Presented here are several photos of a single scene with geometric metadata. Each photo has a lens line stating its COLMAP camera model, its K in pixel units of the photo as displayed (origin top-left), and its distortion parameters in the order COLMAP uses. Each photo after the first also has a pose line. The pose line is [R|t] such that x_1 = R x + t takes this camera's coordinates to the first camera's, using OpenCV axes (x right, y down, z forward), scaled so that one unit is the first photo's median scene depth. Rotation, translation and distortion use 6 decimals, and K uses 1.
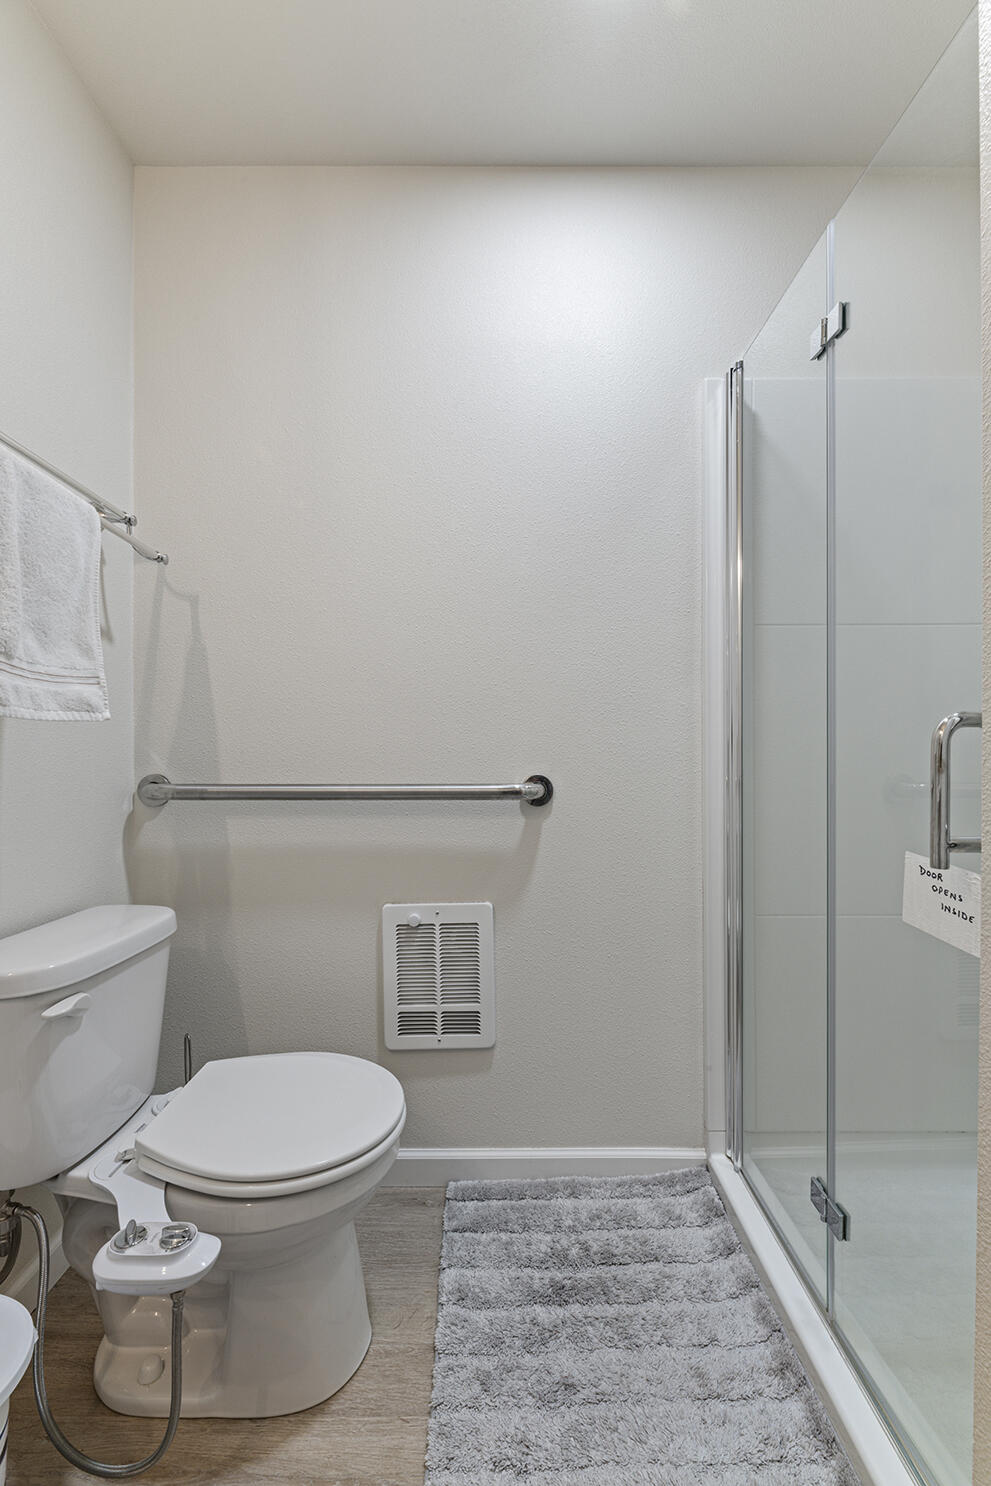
lens RADIAL K [[603.0, 0, 503.8], [0, 603.0, 751.5], [0, 0, 1]] dist [-0.000709, -0.000550]
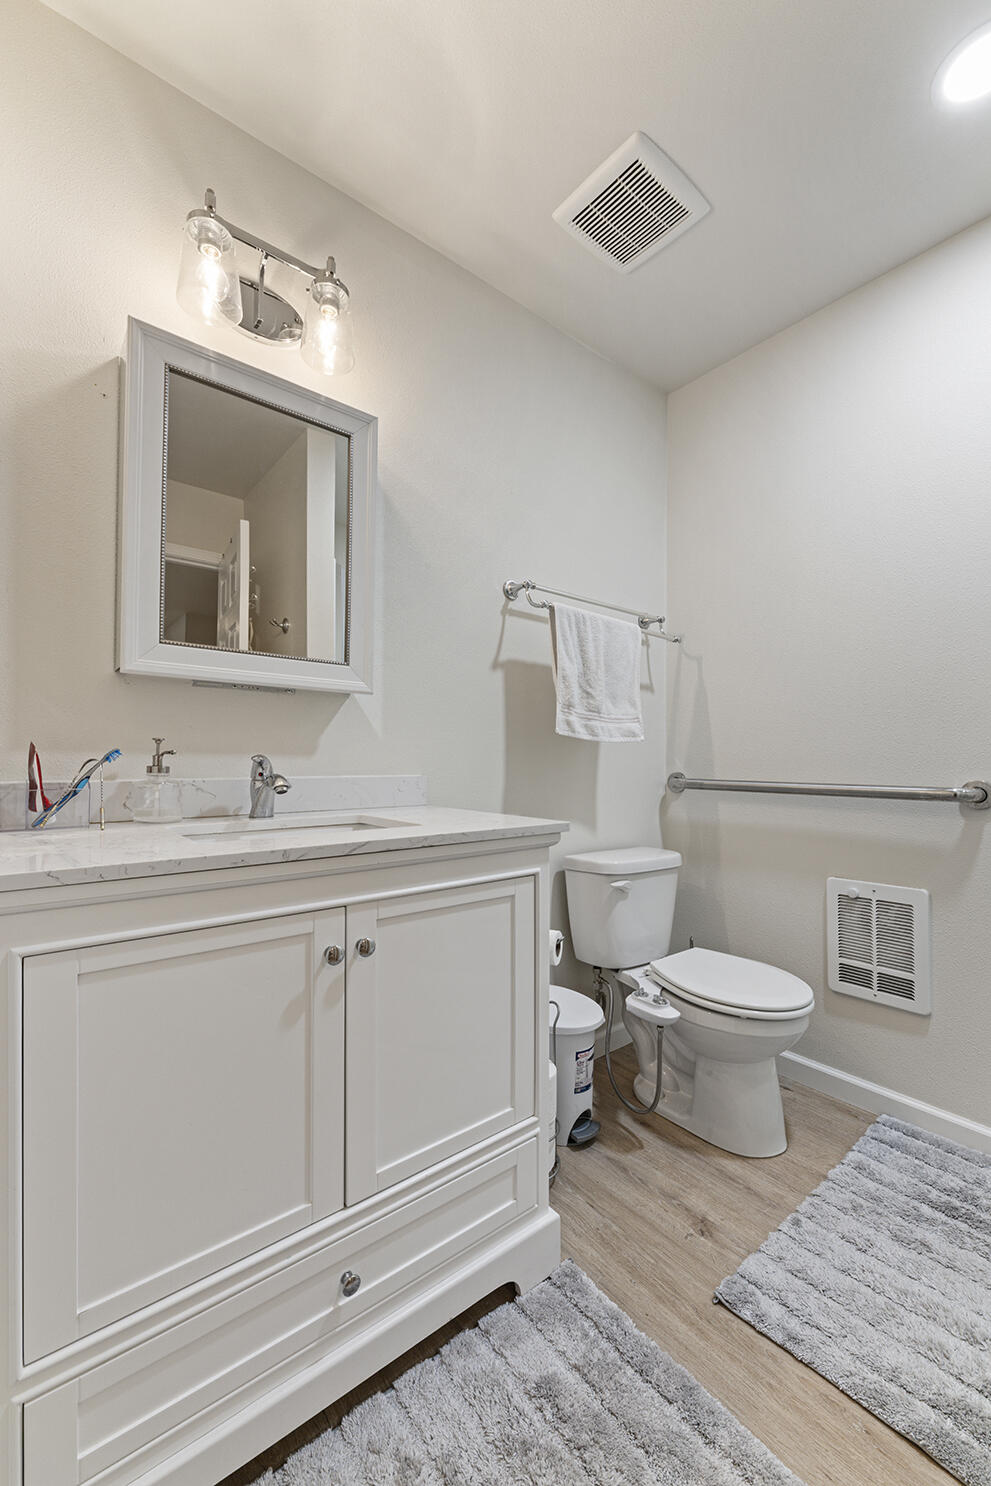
lens RADIAL K [[603.0, 0, 499.0], [0, 603.0, 751.2], [0, 0, 1]] dist [-0.000709, -0.000550]
pose [[0.626228, -0.005240, -0.779622, 0.387010], [-0.005251, 0.999926, -0.010939, 0.001751], [0.779622, 0.010944, 0.626155, -0.382440]]
